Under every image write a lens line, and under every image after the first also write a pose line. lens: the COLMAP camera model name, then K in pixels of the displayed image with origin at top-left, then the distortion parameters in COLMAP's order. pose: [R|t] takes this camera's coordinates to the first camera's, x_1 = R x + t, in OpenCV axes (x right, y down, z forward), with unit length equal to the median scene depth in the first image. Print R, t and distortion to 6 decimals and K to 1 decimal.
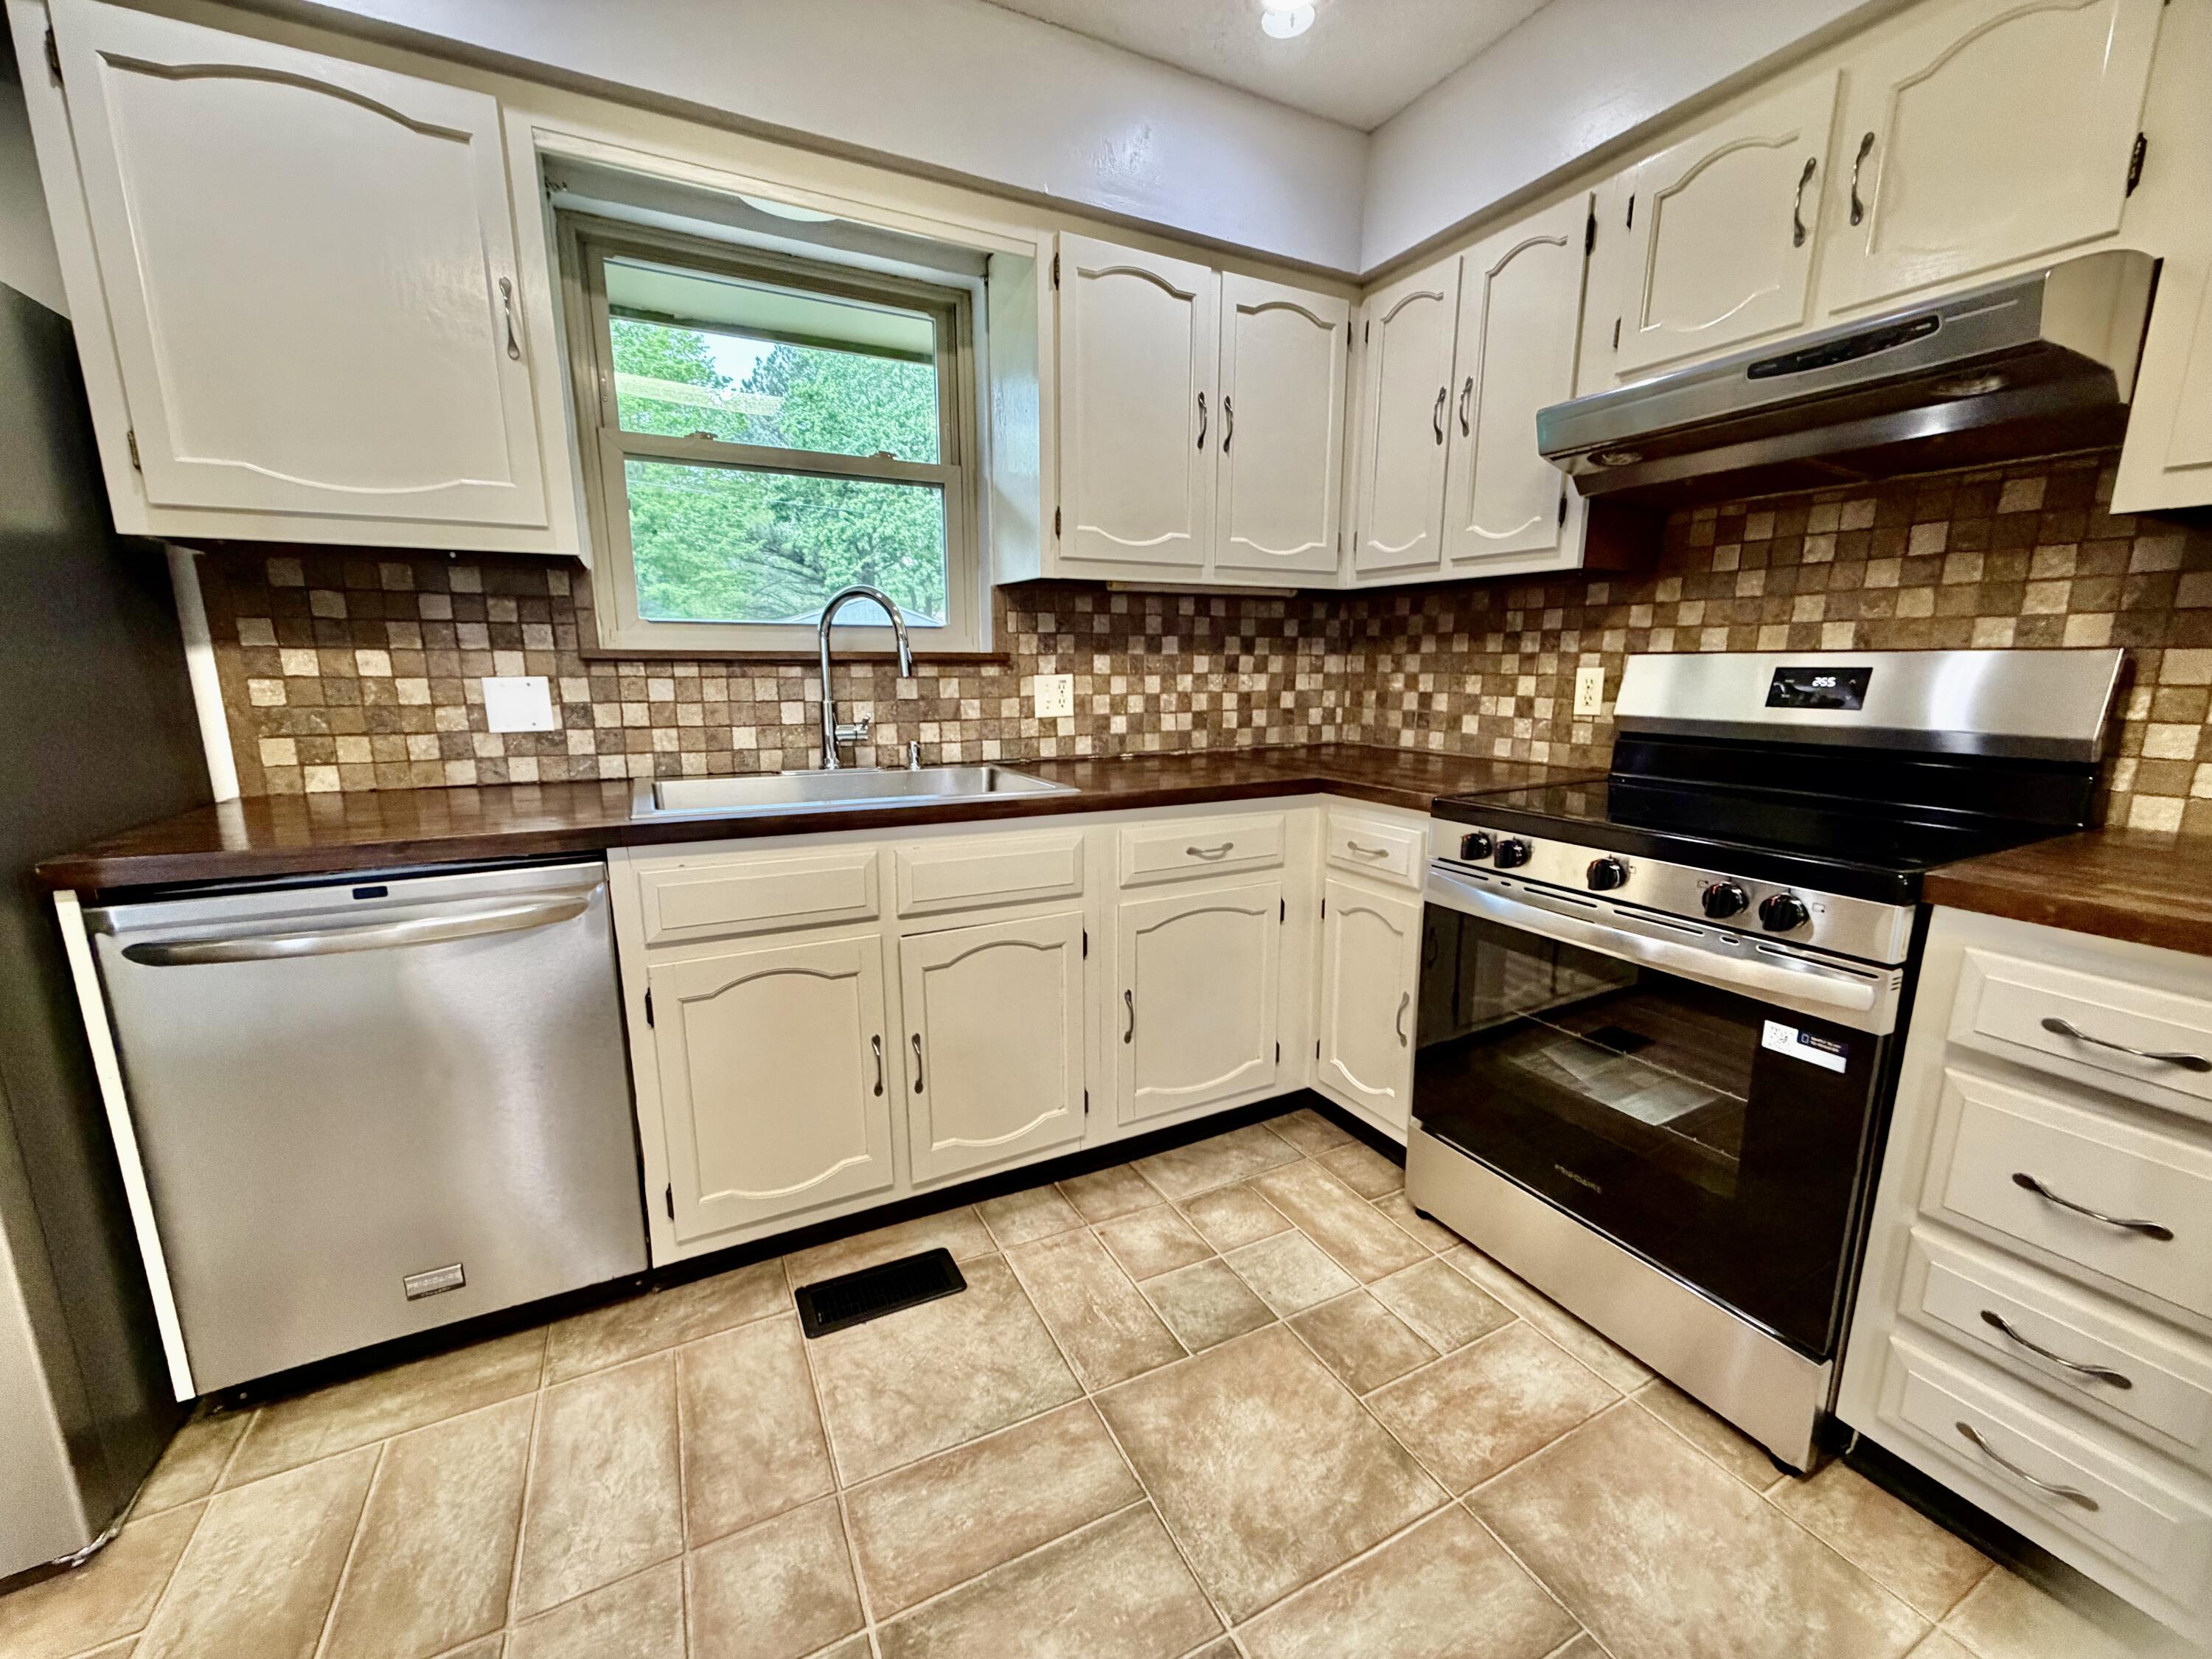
lens RADIAL K [[876.5, 0, 1100.2], [0, 876.5, 833.0], [0, 0, 1]] dist [-0.001251, 0.000436]
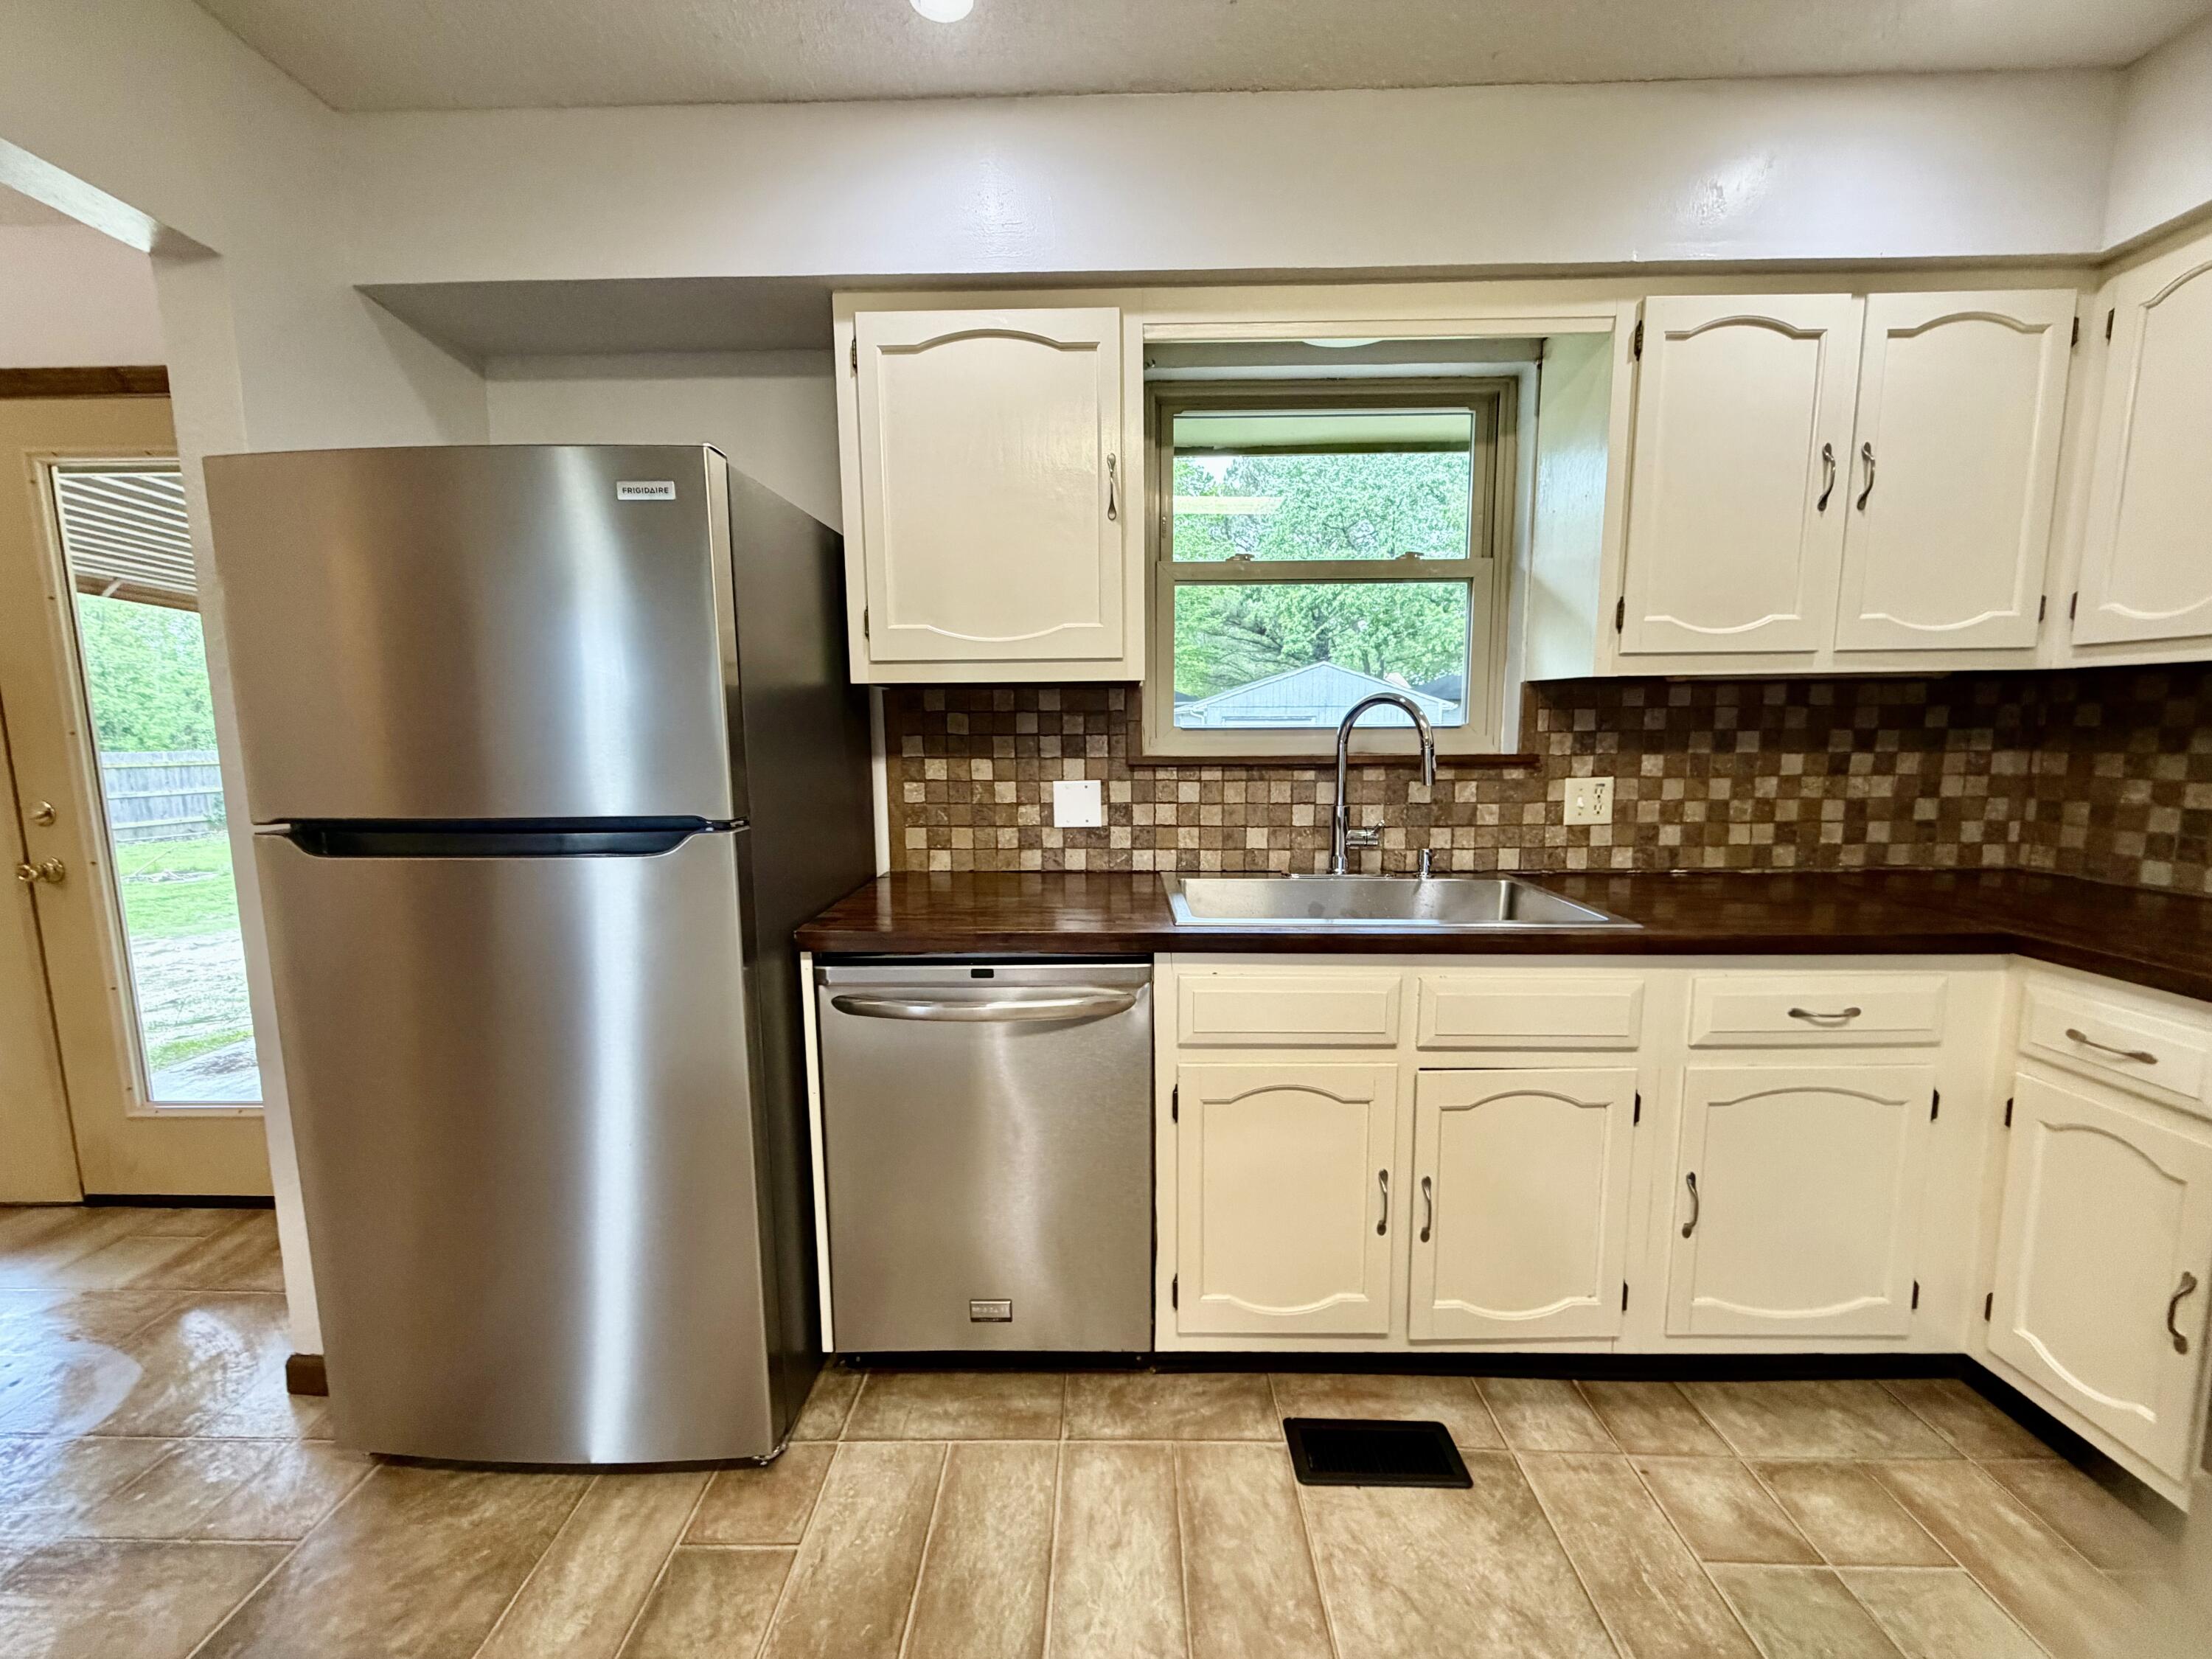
lens RADIAL K [[876.5, 0, 1102.8], [0, 876.5, 834.4], [0, 0, 1]] dist [-0.001251, 0.000436]
pose [[0.882922, 0.050278, -0.466820, -0.092963], [-0.081312, 0.995601, -0.046560, -0.055922], [0.462426, 0.079067, 0.883126, -0.002024]]
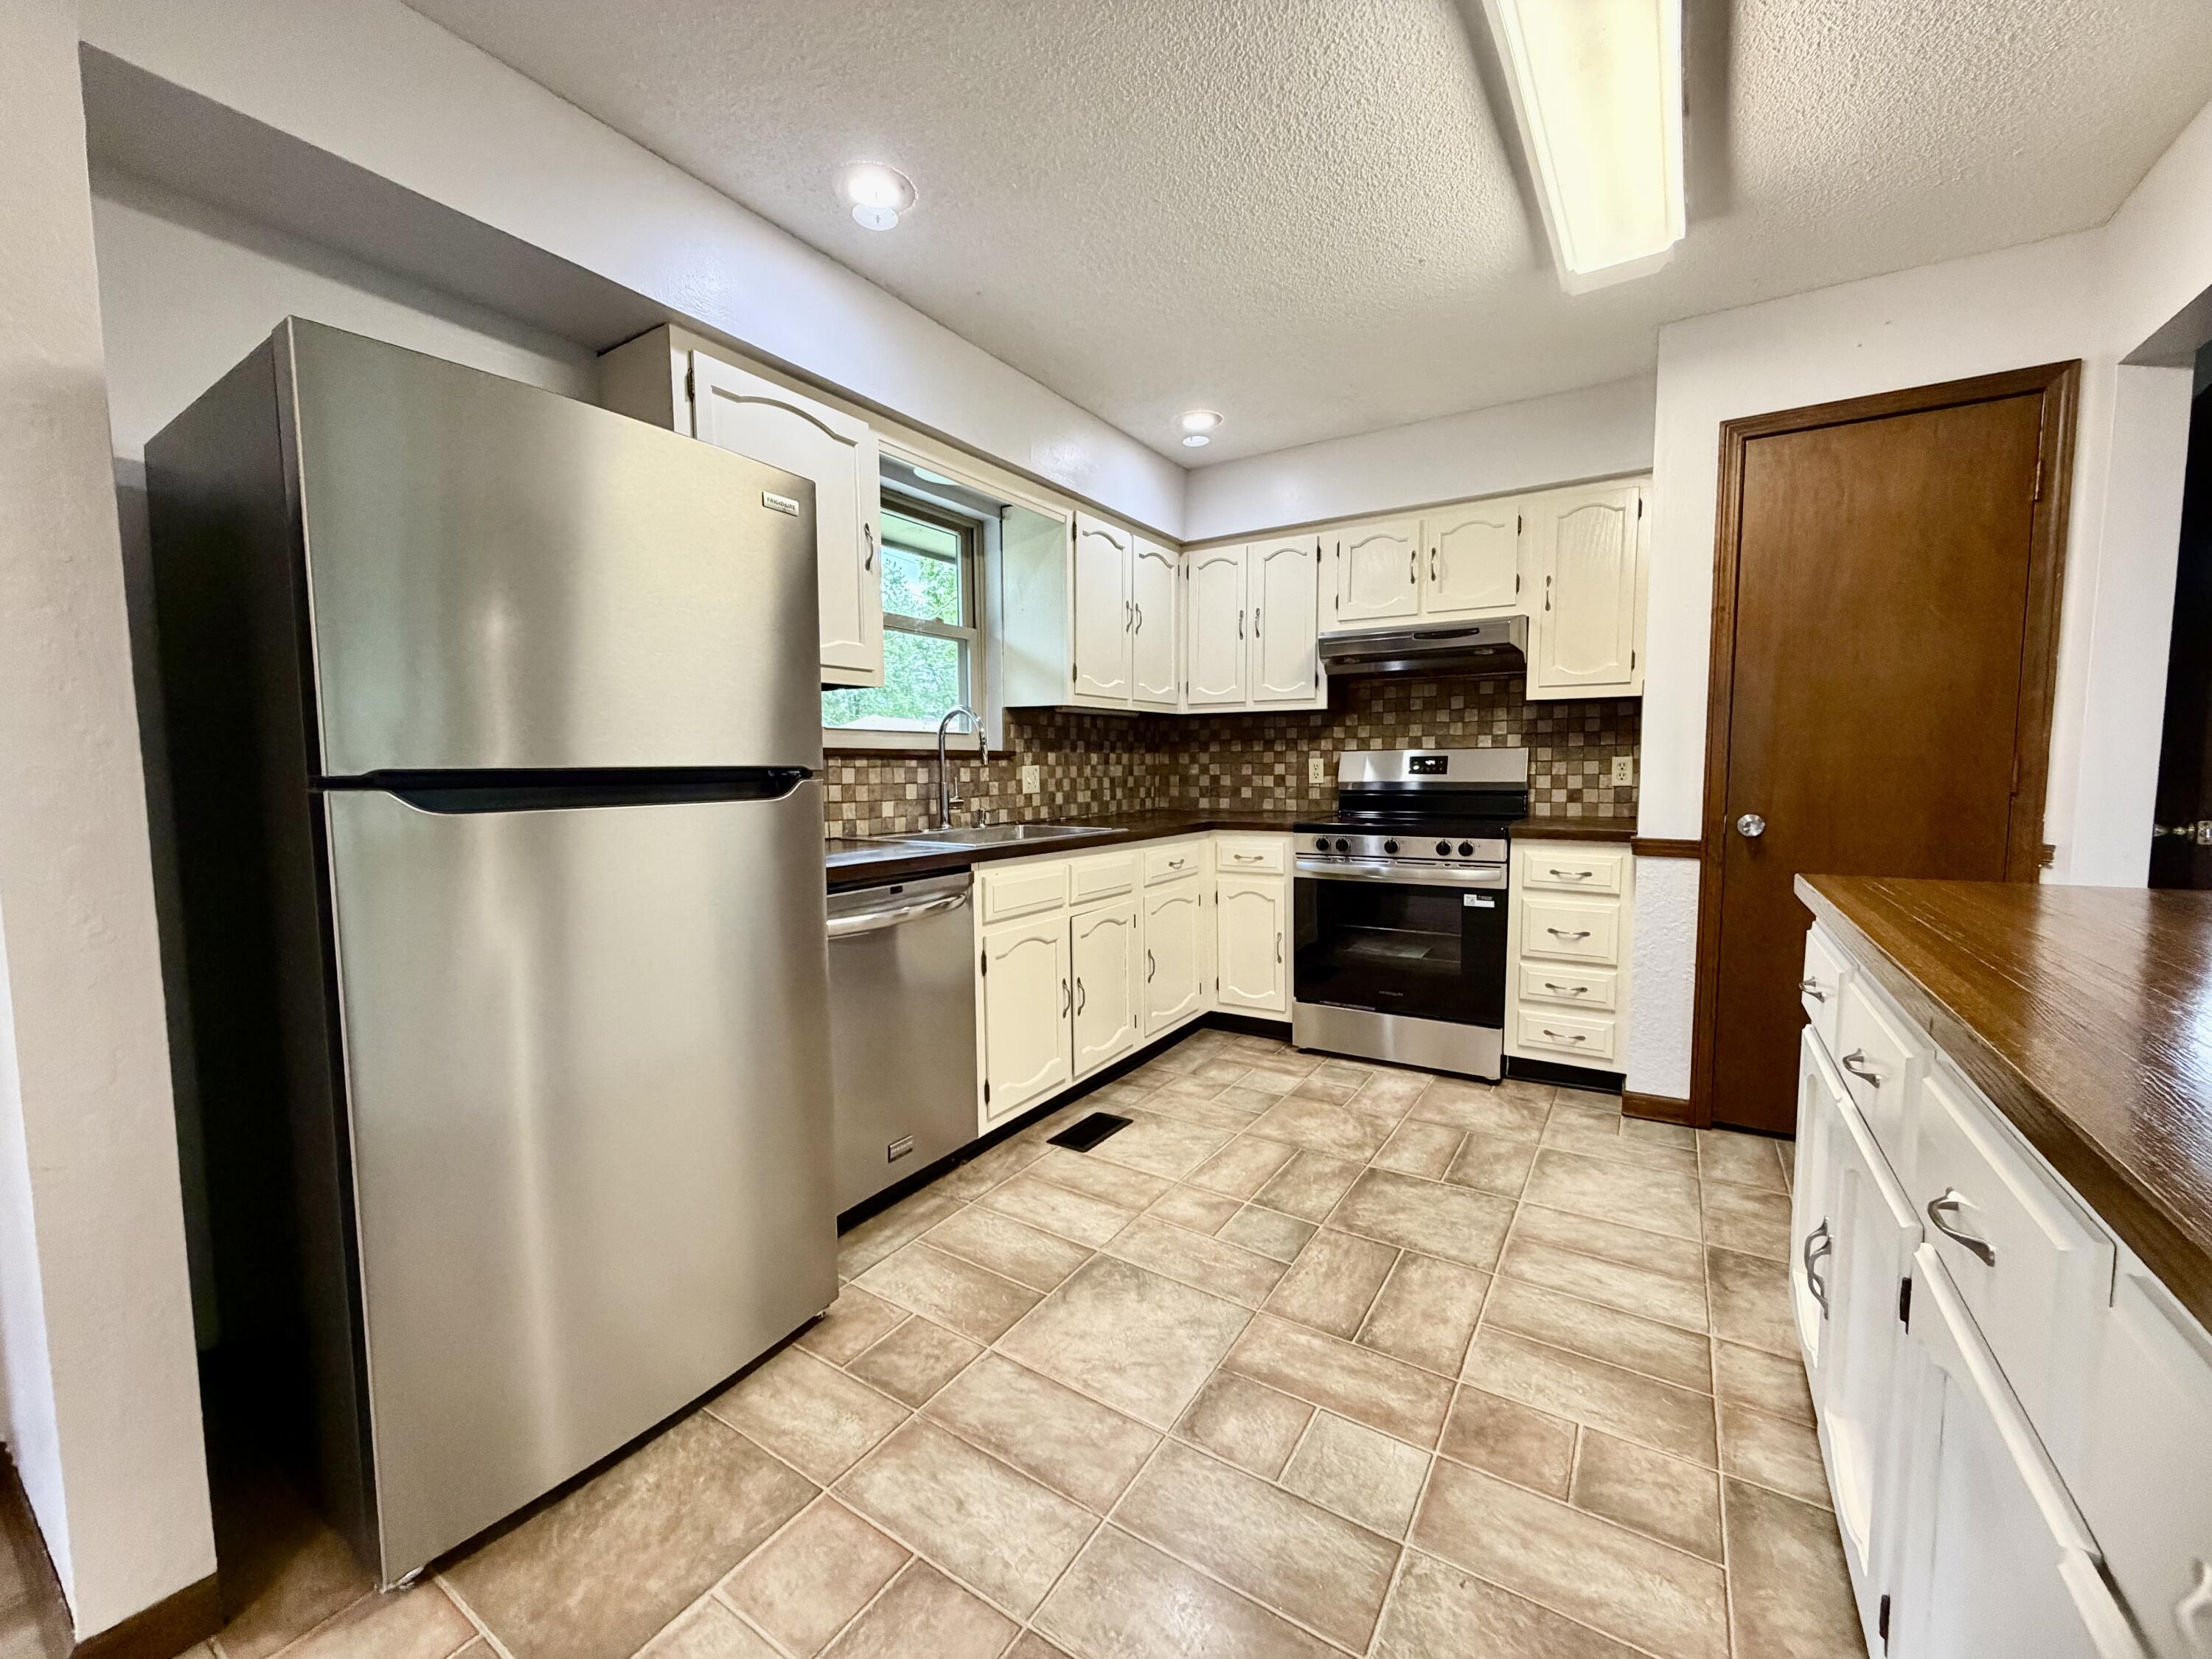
lens RADIAL K [[876.5, 0, 1099.2], [0, 876.5, 834.8], [0, 0, 1]] dist [-0.001251, 0.000436]
pose [[0.864769, -0.047863, 0.499884, -0.925417], [0.104975, 0.990685, -0.086744, 0.103951], [-0.491076, 0.127489, 0.861737, -0.440862]]
